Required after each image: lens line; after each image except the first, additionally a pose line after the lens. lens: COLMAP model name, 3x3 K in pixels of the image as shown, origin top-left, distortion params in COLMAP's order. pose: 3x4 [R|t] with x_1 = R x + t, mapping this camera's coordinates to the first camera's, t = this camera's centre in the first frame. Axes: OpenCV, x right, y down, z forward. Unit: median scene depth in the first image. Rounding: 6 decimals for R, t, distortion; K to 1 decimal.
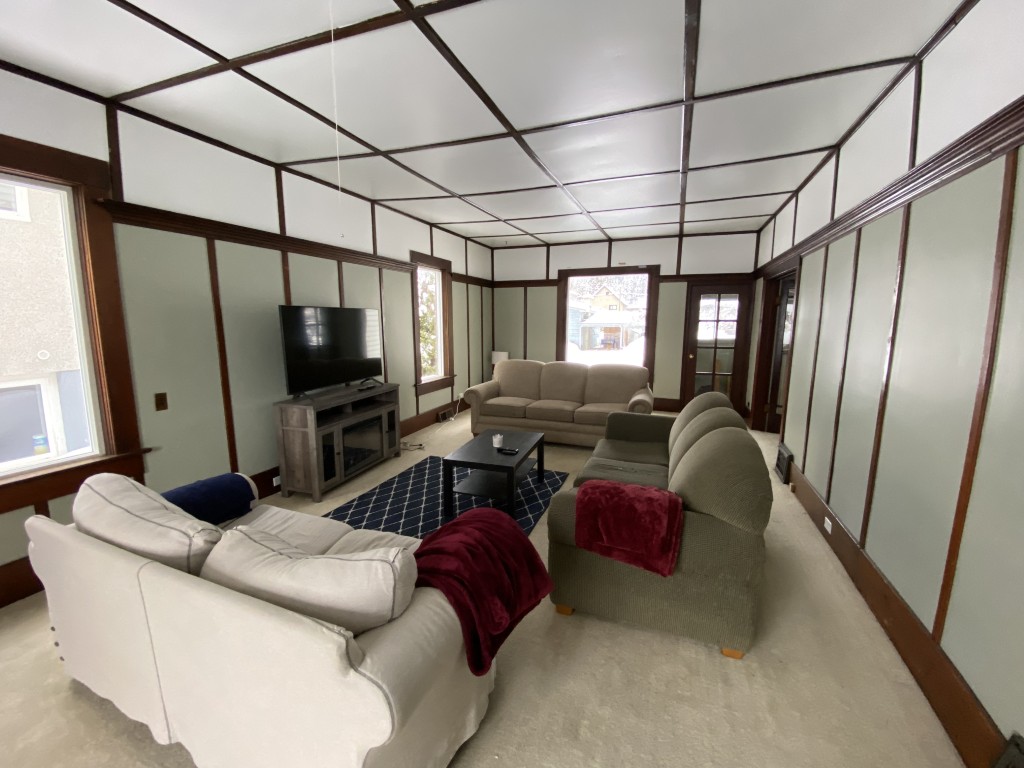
lens RADIAL K [[424.2, 0, 512.1], [0, 424.2, 384.2], [0, 0, 1]] dist [-0.003844, -0.001444]
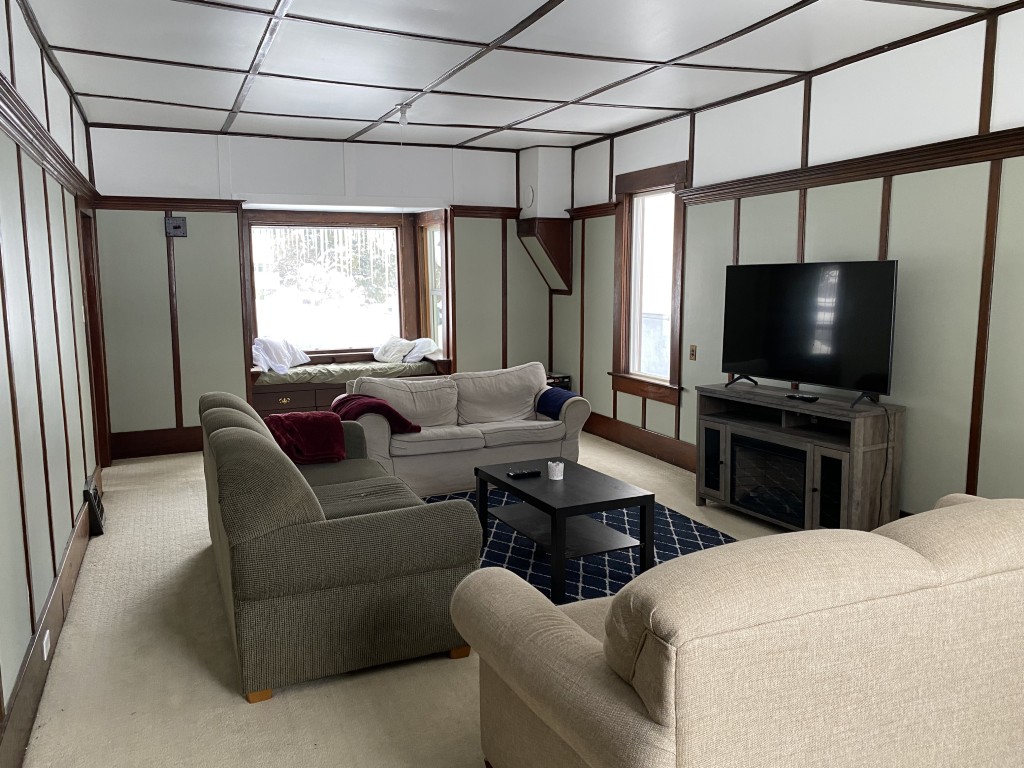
lens RADIAL K [[793.5, 0, 505.7], [0, 793.5, 393.0], [0, 0, 1]] dist [-0.043709, 0.059893]
pose [[-0.722703, 0.080901, -0.686407, 0.696426], [-0.116877, 0.964518, 0.236736, -0.206018], [0.681205, 0.251315, -0.687605, 1.457213]]
